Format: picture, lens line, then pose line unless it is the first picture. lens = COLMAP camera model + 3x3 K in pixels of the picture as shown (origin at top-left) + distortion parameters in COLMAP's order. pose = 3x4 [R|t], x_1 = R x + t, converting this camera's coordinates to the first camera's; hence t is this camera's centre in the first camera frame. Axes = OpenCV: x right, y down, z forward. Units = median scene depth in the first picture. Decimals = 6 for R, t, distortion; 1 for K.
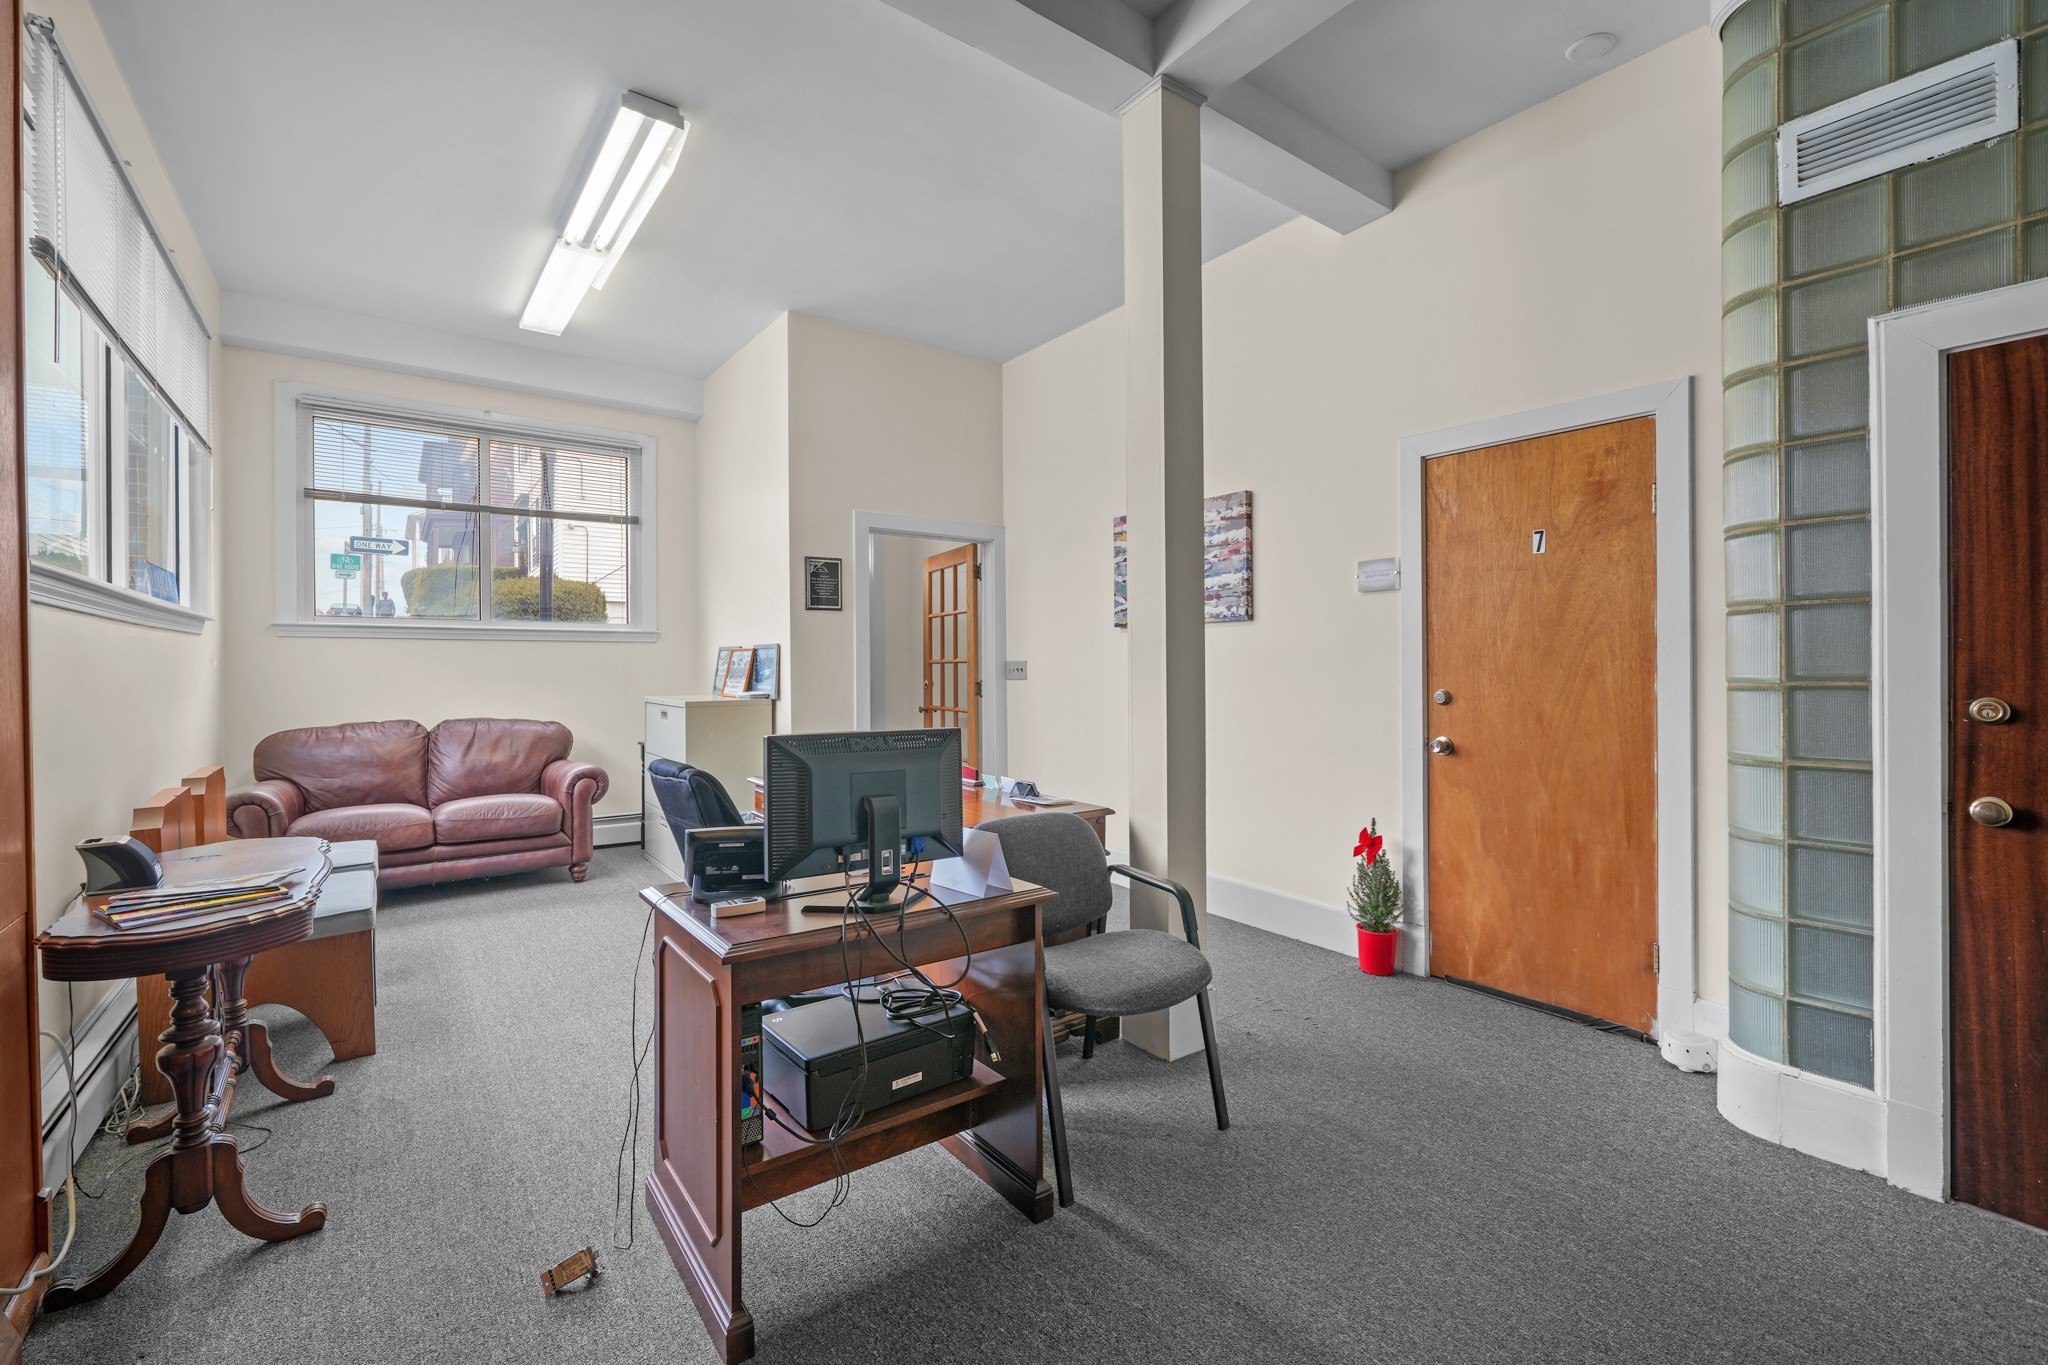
lens RADIAL K [[874.5, 0, 1012.3], [0, 874.5, 670.9], [0, 0, 1]] dist [-0.000056, 0.000289]
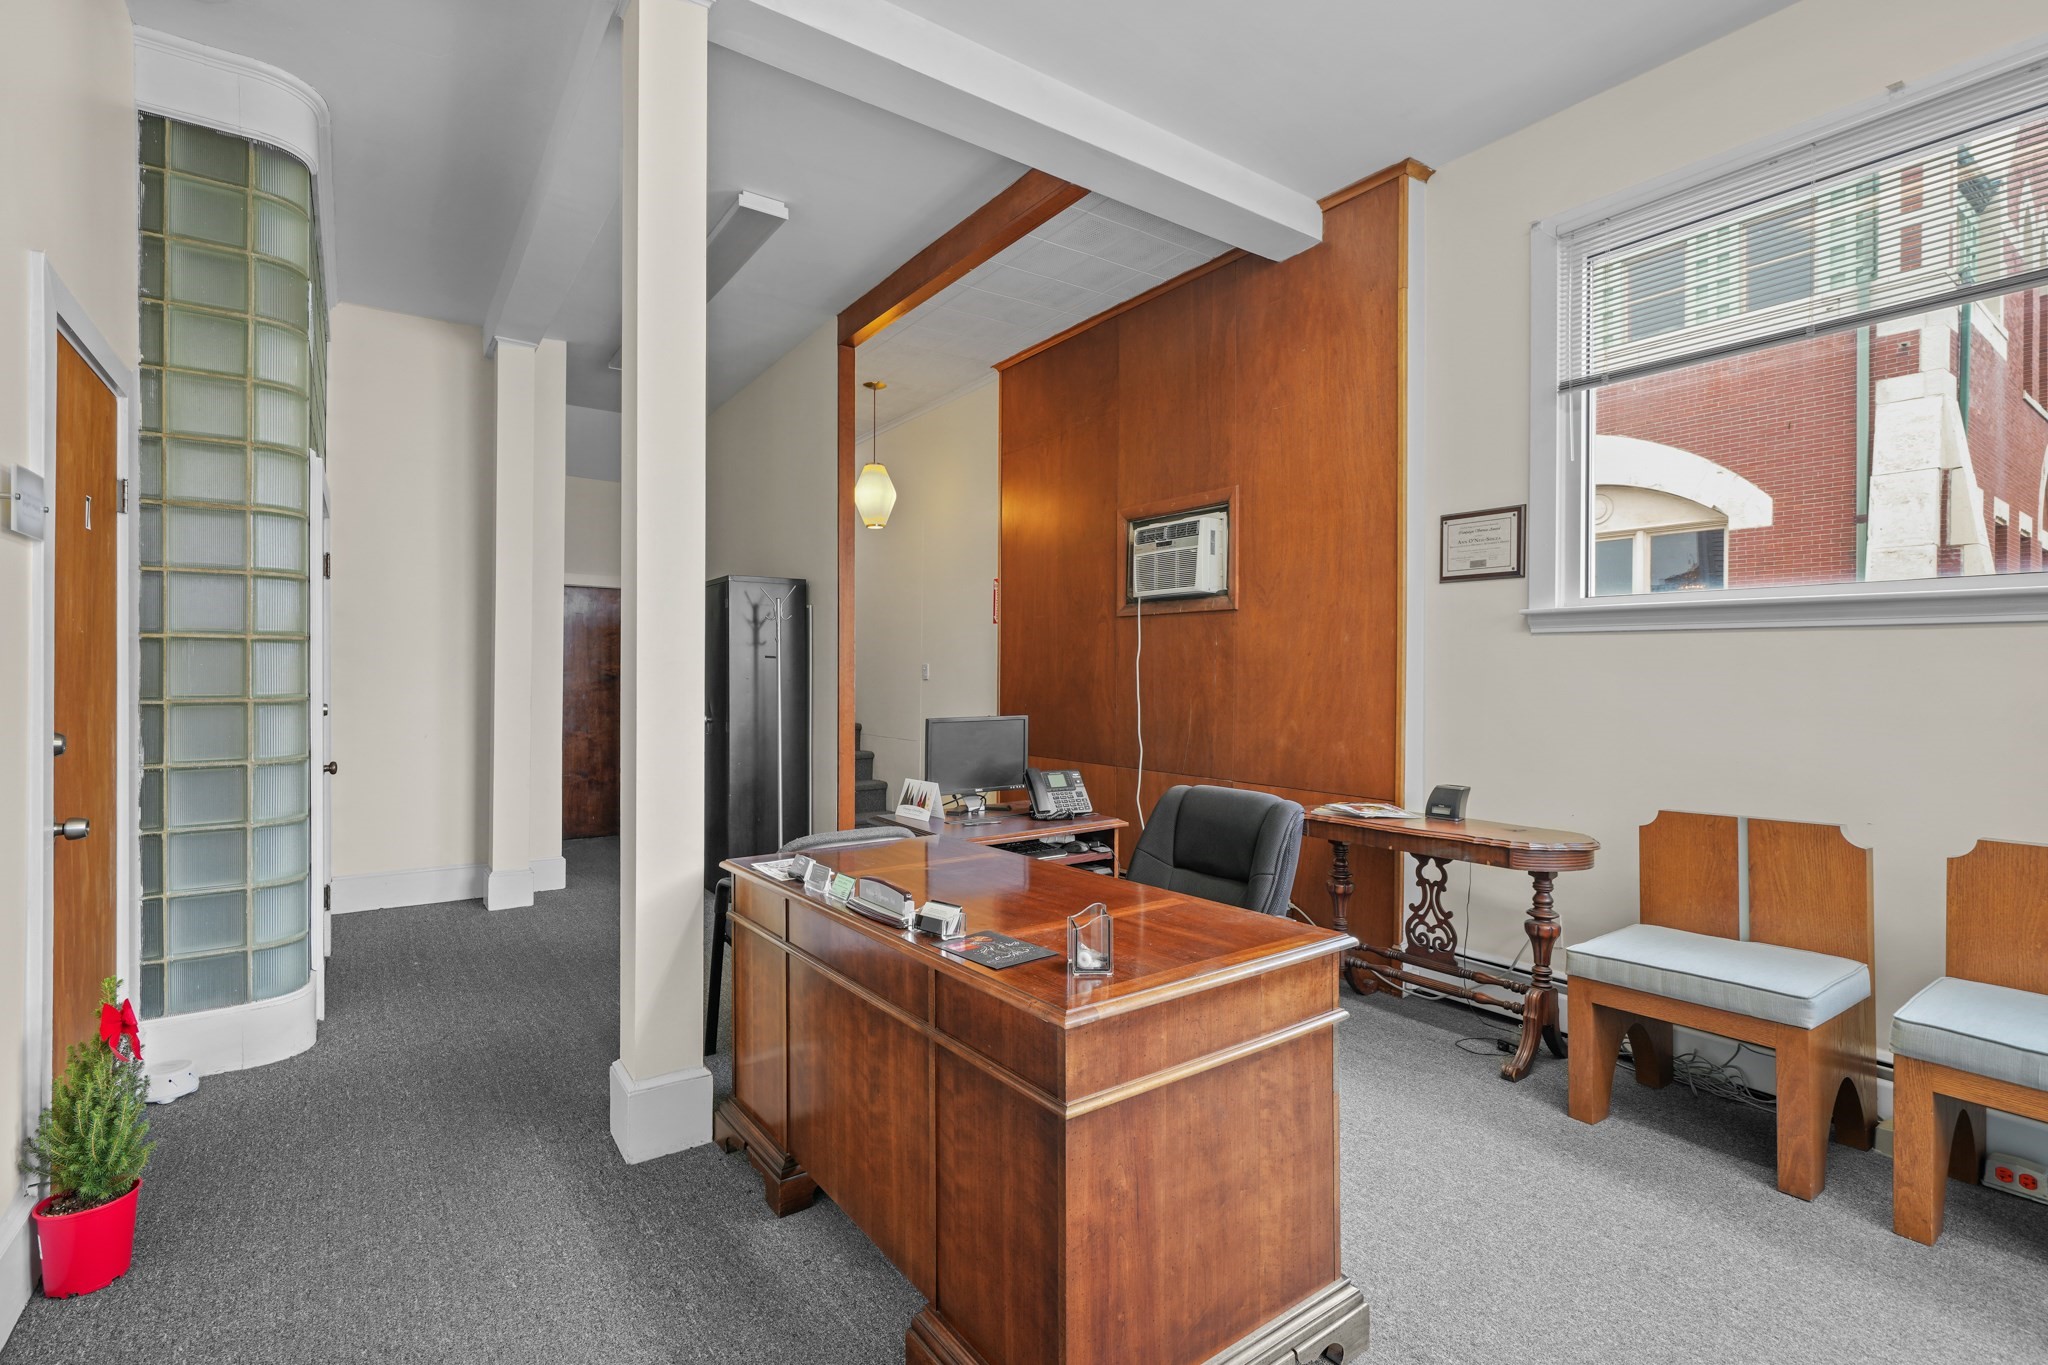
lens RADIAL K [[915.5, 0, 1024.0], [0, 915.5, 682.5], [0, 0, 1]] dist [-0.000445, 0.000006]
pose [[-0.999976, 0.005045, 0.004700, -0.139334], [0.005131, 0.999816, 0.018507, -0.019024], [-0.004606, 0.018531, -0.999818, 1.500132]]
